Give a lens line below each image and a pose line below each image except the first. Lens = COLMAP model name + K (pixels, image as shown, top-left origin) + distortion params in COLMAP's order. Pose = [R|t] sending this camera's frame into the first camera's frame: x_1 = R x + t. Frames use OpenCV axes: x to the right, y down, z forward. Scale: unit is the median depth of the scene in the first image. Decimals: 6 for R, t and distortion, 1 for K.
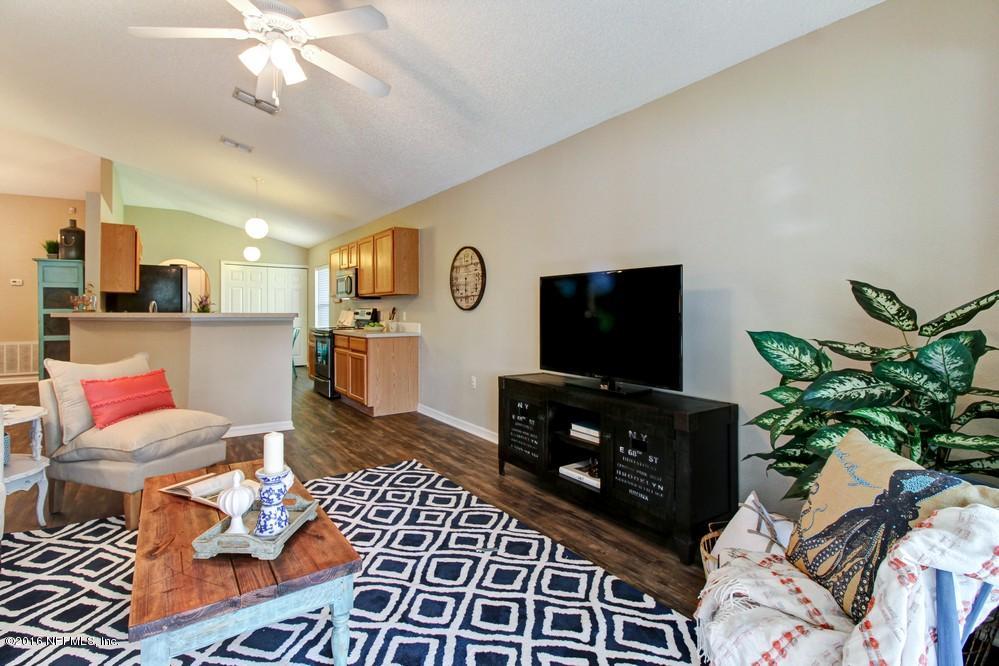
lens RADIAL K [[474.5, 0, 497.5], [0, 474.5, 310.9], [0, 0, 1]] dist [0.016527, -0.011989]
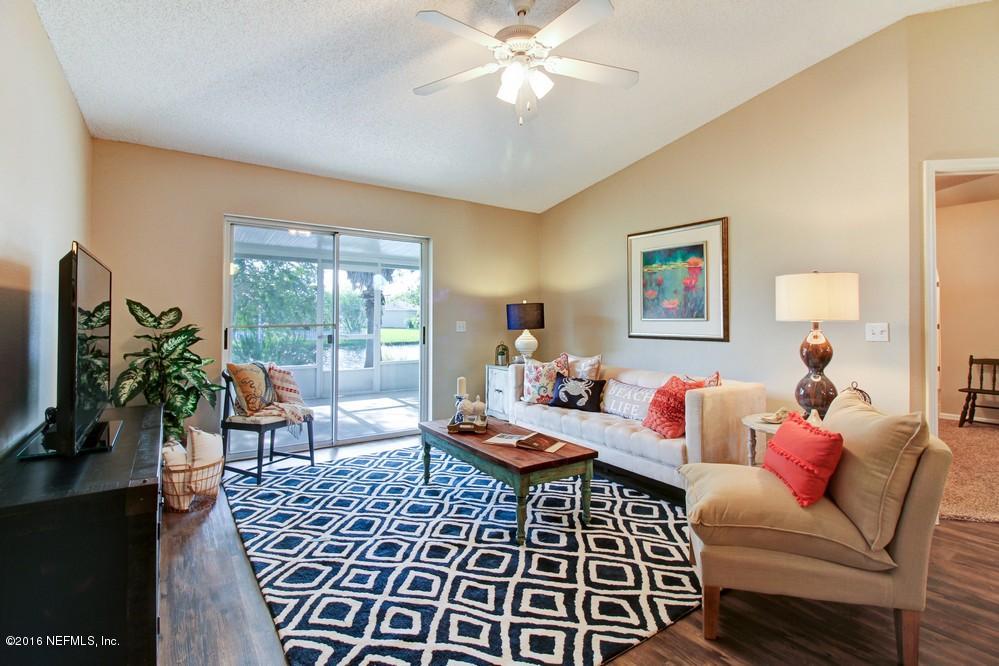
lens RADIAL K [[474.5, 0, 497.5], [0, 474.5, 310.9], [0, 0, 1]] dist [0.016527, -0.011989]
pose [[-0.999916, -0.009486, 0.008785, -0.348964], [-0.009613, 0.999848, -0.014556, -0.006321], [-0.008646, -0.014639, -0.999855, 1.695984]]
